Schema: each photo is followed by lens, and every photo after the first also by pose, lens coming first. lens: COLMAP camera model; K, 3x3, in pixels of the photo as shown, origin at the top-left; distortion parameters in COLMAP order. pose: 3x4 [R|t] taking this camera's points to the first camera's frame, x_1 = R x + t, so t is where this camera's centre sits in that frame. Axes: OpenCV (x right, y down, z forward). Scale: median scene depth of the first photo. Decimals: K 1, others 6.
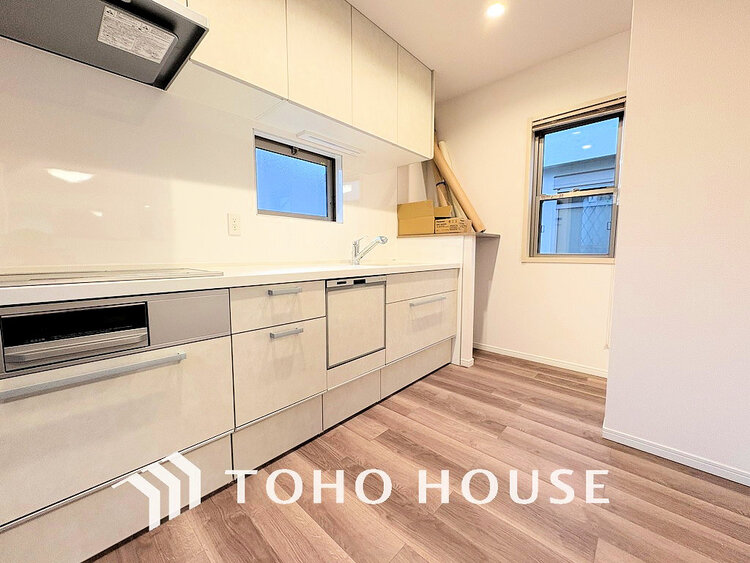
lens RADIAL K [[299.6, 0, 375.2], [0, 299.6, 278.7], [0, 0, 1]] dist [-0.007979, -0.000279]
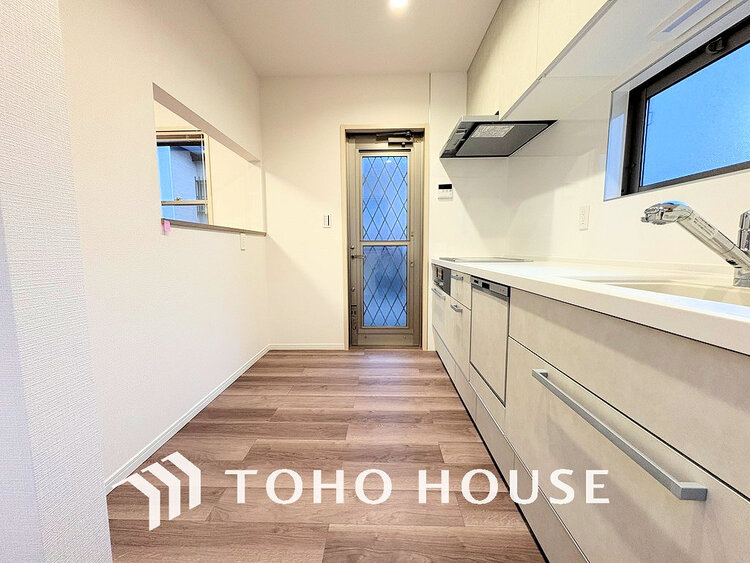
lens RADIAL K [[299.6, 0, 375.0], [0, 299.6, 278.8], [0, 0, 1]] dist [-0.007979, -0.000279]
pose [[-0.755101, 0.071507, -0.651697, 0.861696], [-0.054431, 0.983765, 0.171010, -0.163174], [0.653345, 0.164602, -0.738949, 1.742778]]
